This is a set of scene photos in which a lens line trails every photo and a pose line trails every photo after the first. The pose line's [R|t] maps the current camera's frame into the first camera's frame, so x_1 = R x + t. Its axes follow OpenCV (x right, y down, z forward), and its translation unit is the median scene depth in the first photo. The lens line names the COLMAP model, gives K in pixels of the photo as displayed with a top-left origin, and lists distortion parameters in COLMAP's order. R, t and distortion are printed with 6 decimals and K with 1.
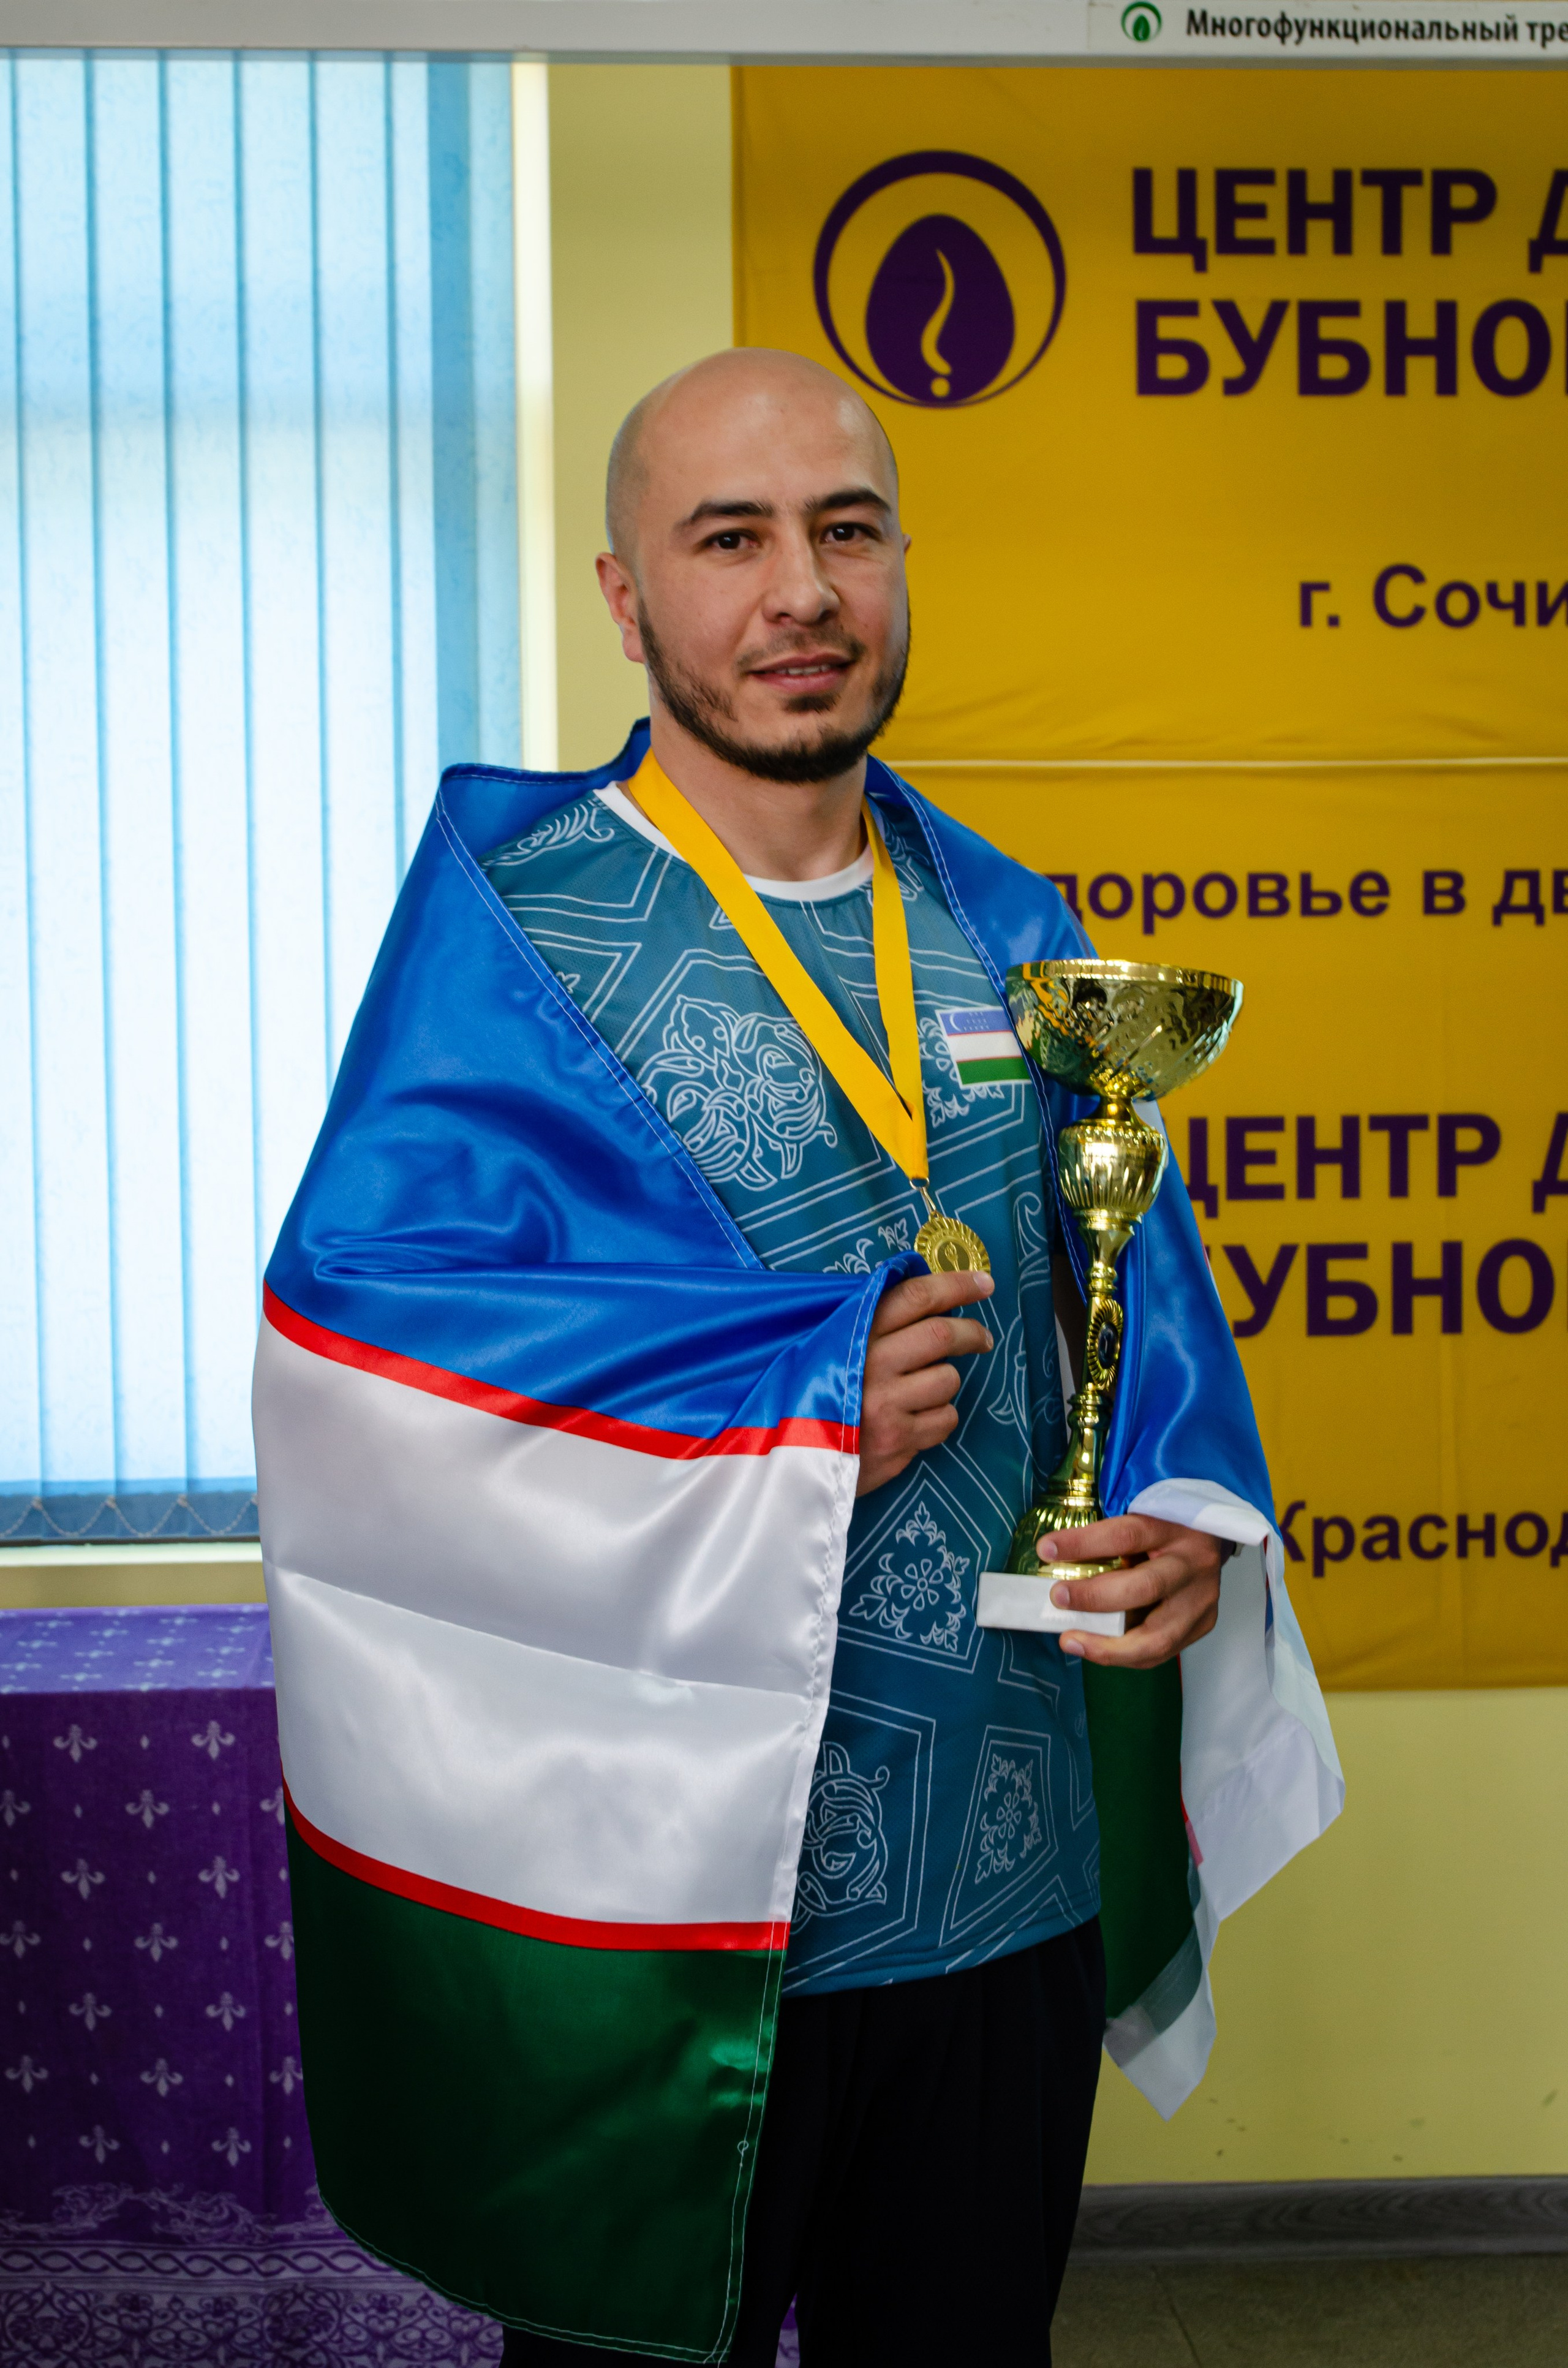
lens RADIAL K [[4296.4, 0, 746.5], [0, 4296.4, 1194.2], [0, 0, 1]] dist [0.006361, 0.000000]
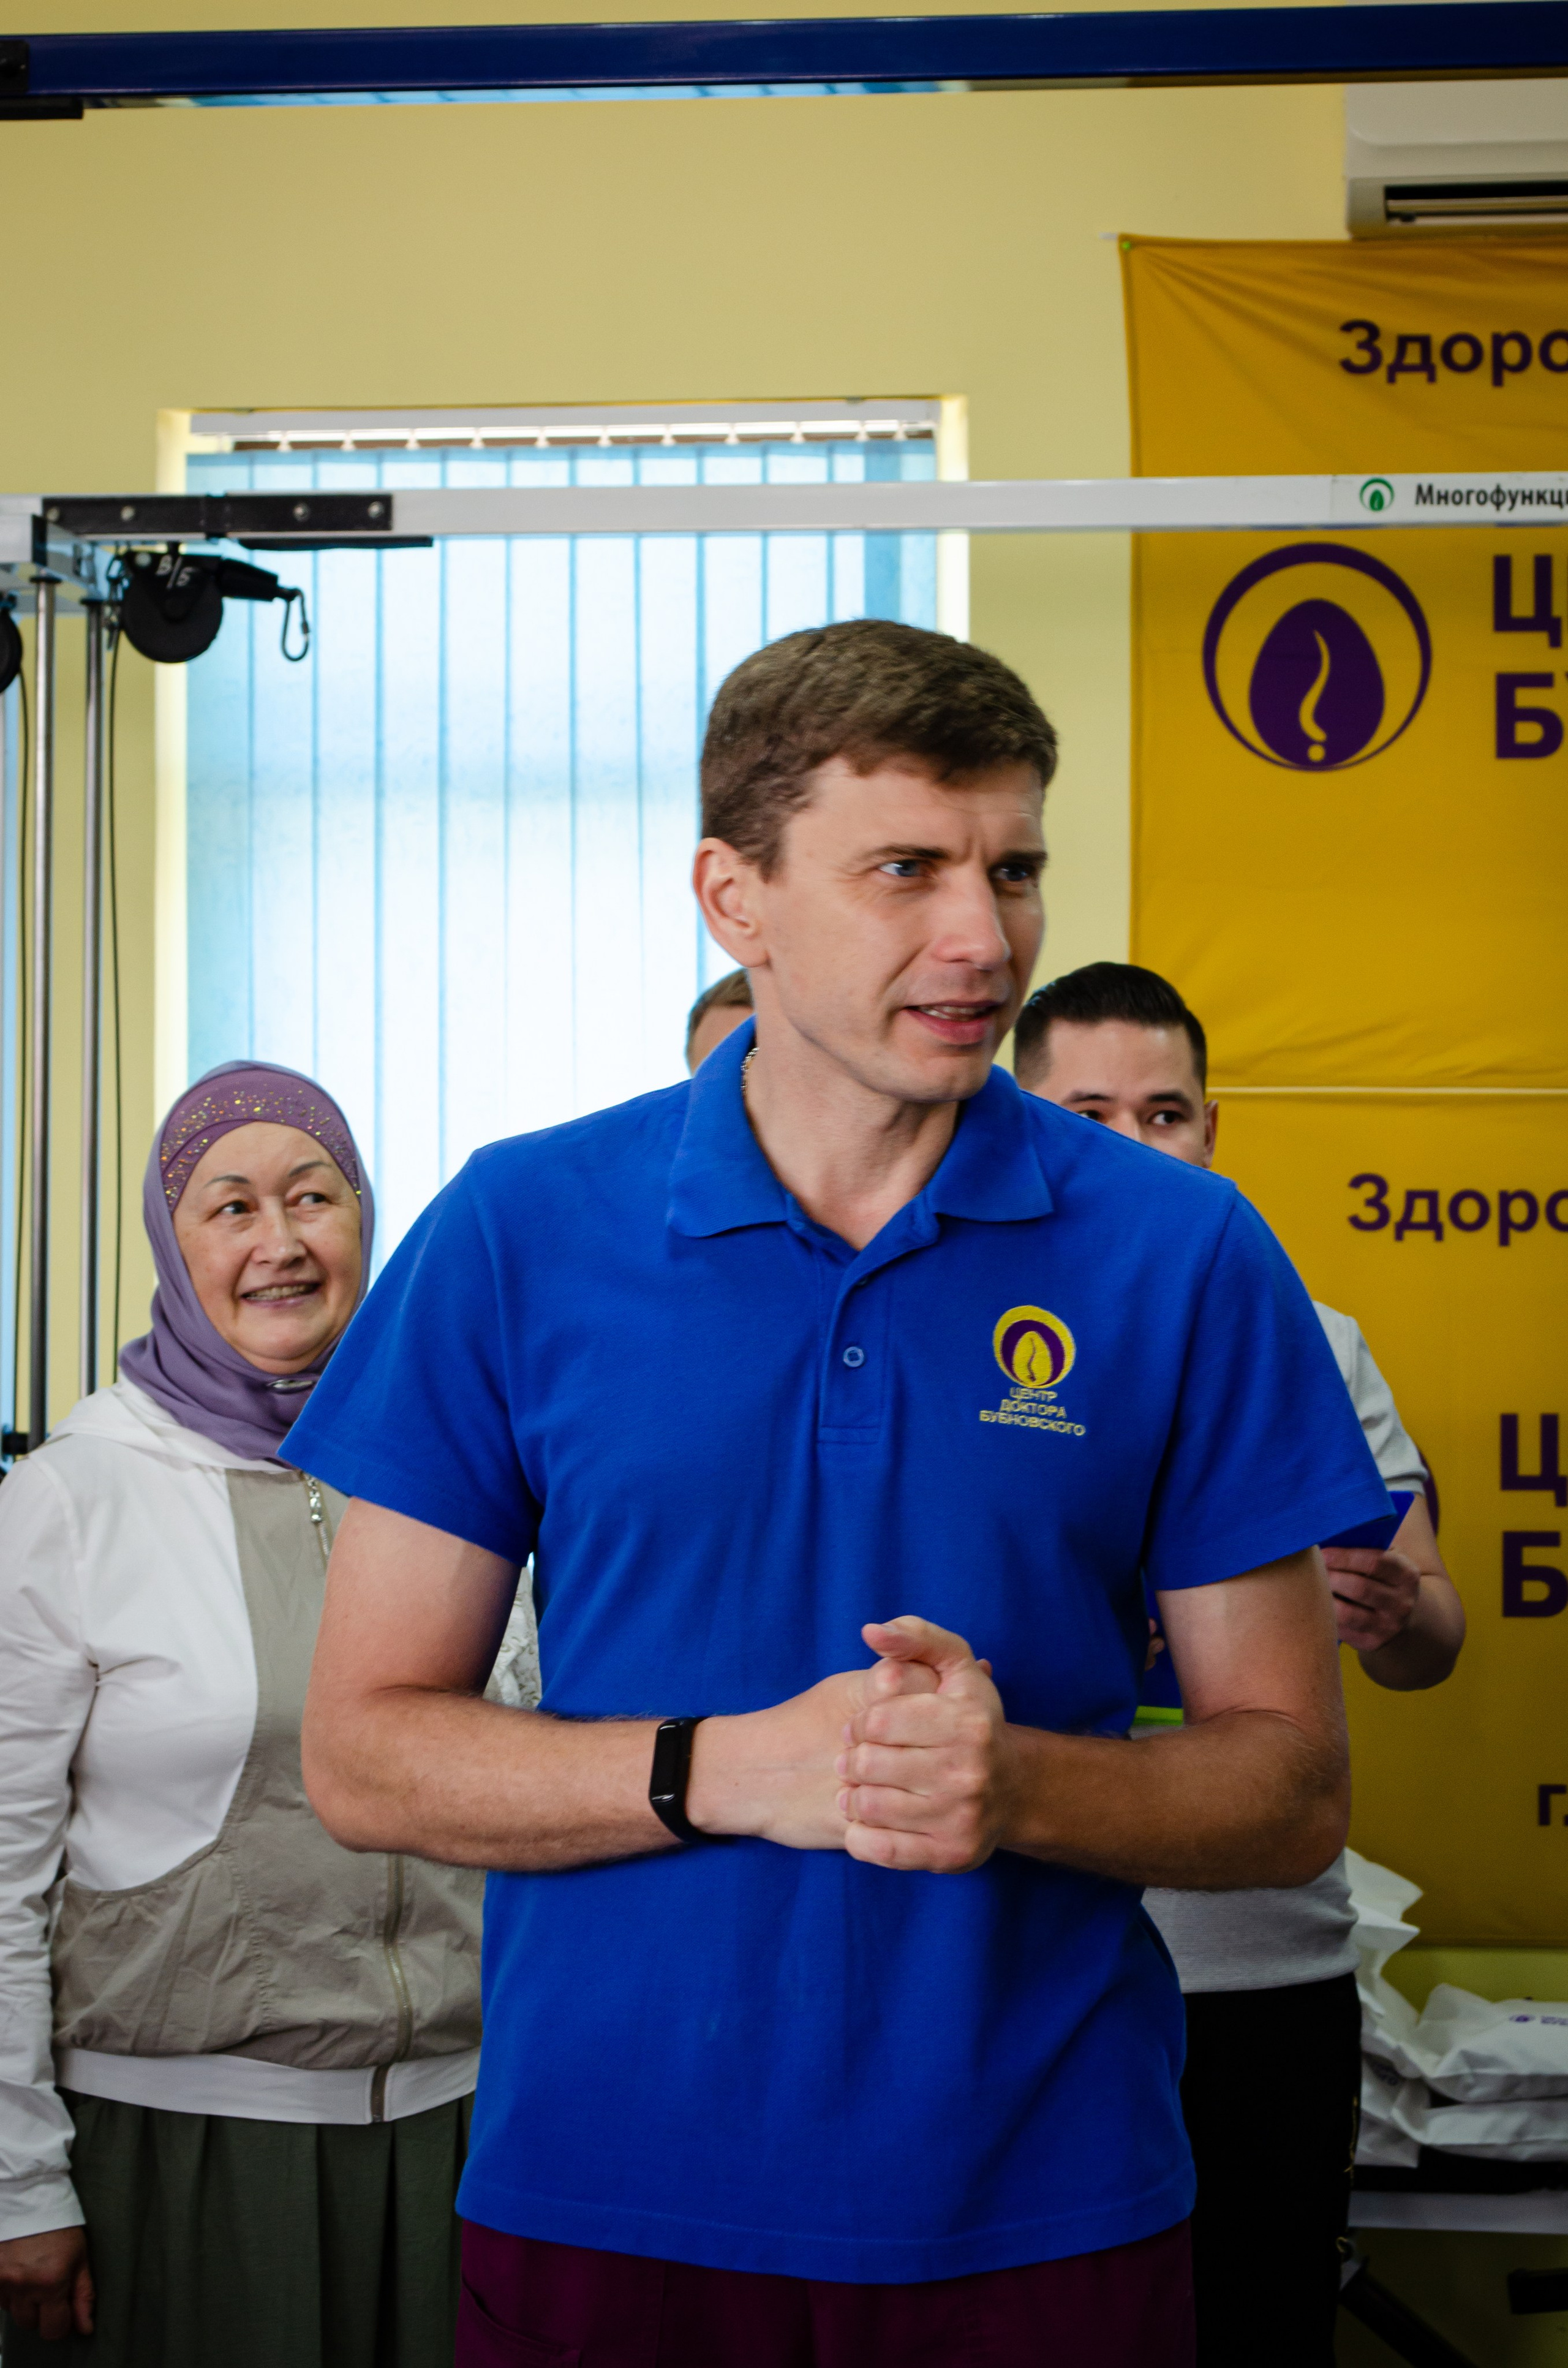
lens RADIAL K [[5664.8, 0, 678.2], [0, 5664.8, 1186.4], [0, 0, 1]] dist [0.036549, 0.000000]
pose [[0.980303, 0.010460, -0.197221, 0.173401], [-0.021310, 0.998369, -0.052972, 0.005552], [0.196345, 0.056131, 0.978927, -0.461731]]
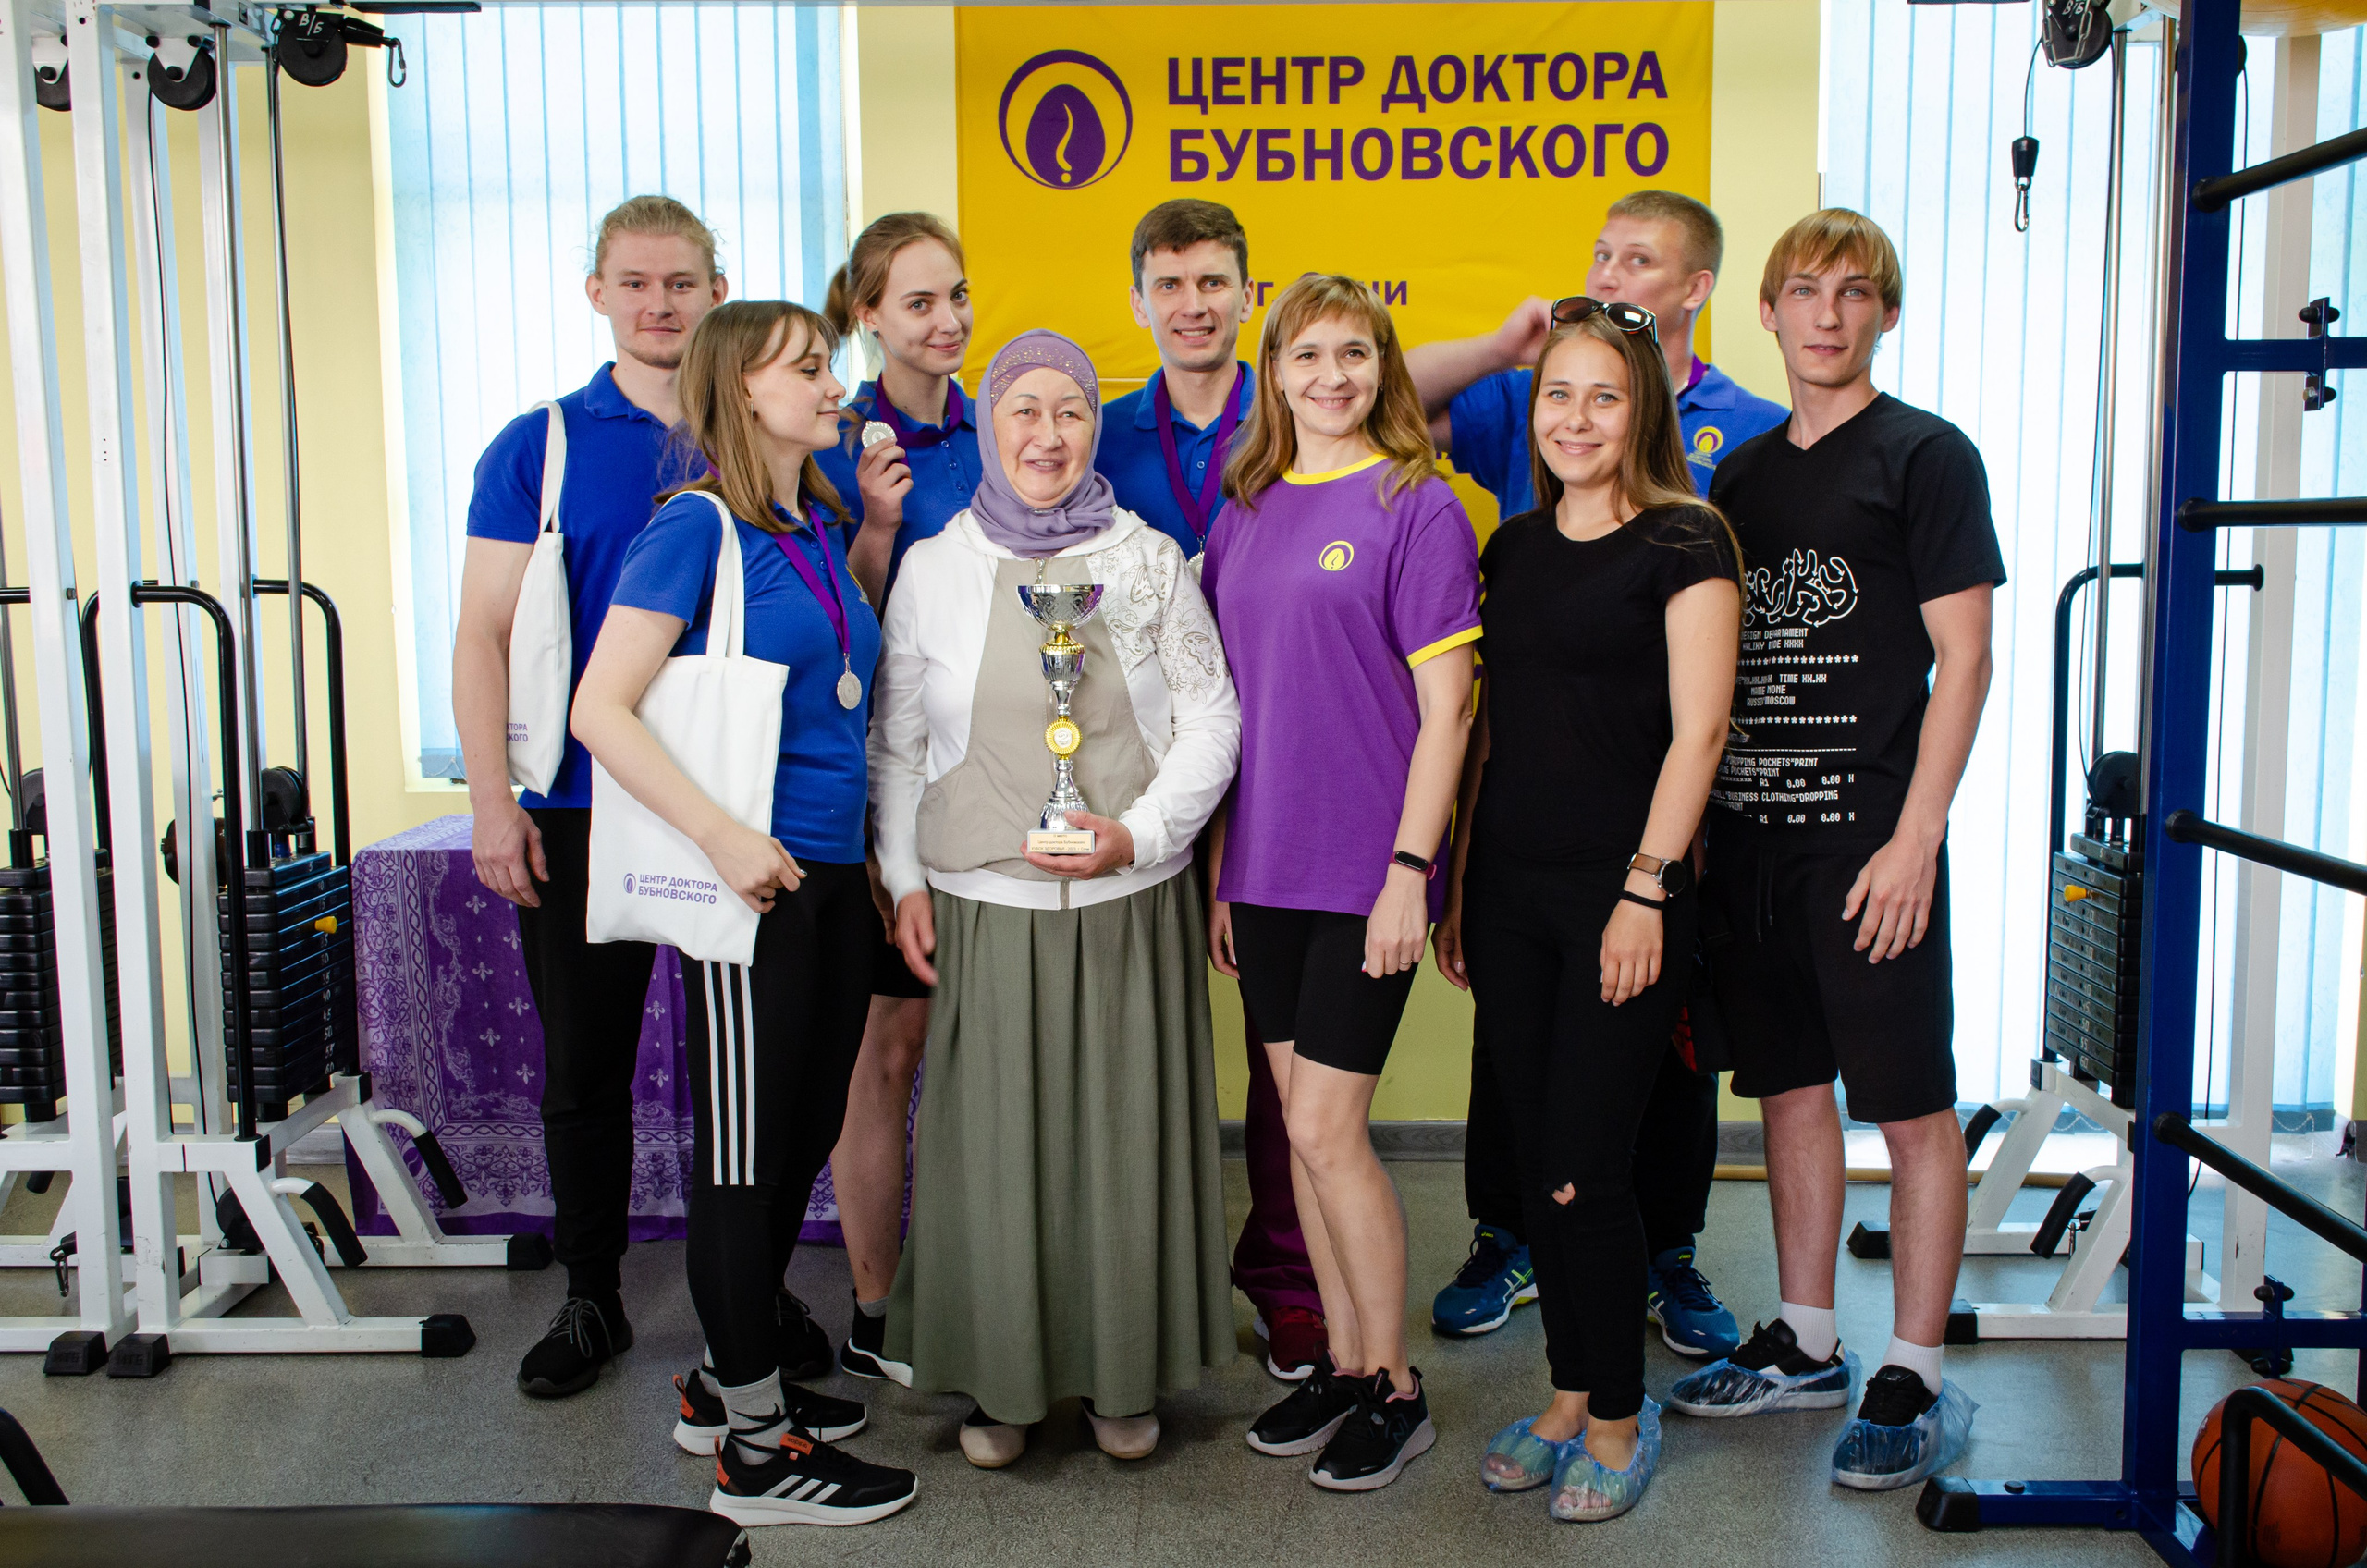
lens RADIAL K [[2434.7, 0, 1190.7], [0, 2434.7, 801.7], [0, 0, 1]] dist [0.046005, 0.000000]
pose [[0.995795, 0.014948, -0.090377, 0.200738], [-0.009302, 0.997998, 0.062564, 0.018806], [0.091131, -0.061460, 0.993941, -0.081626]]
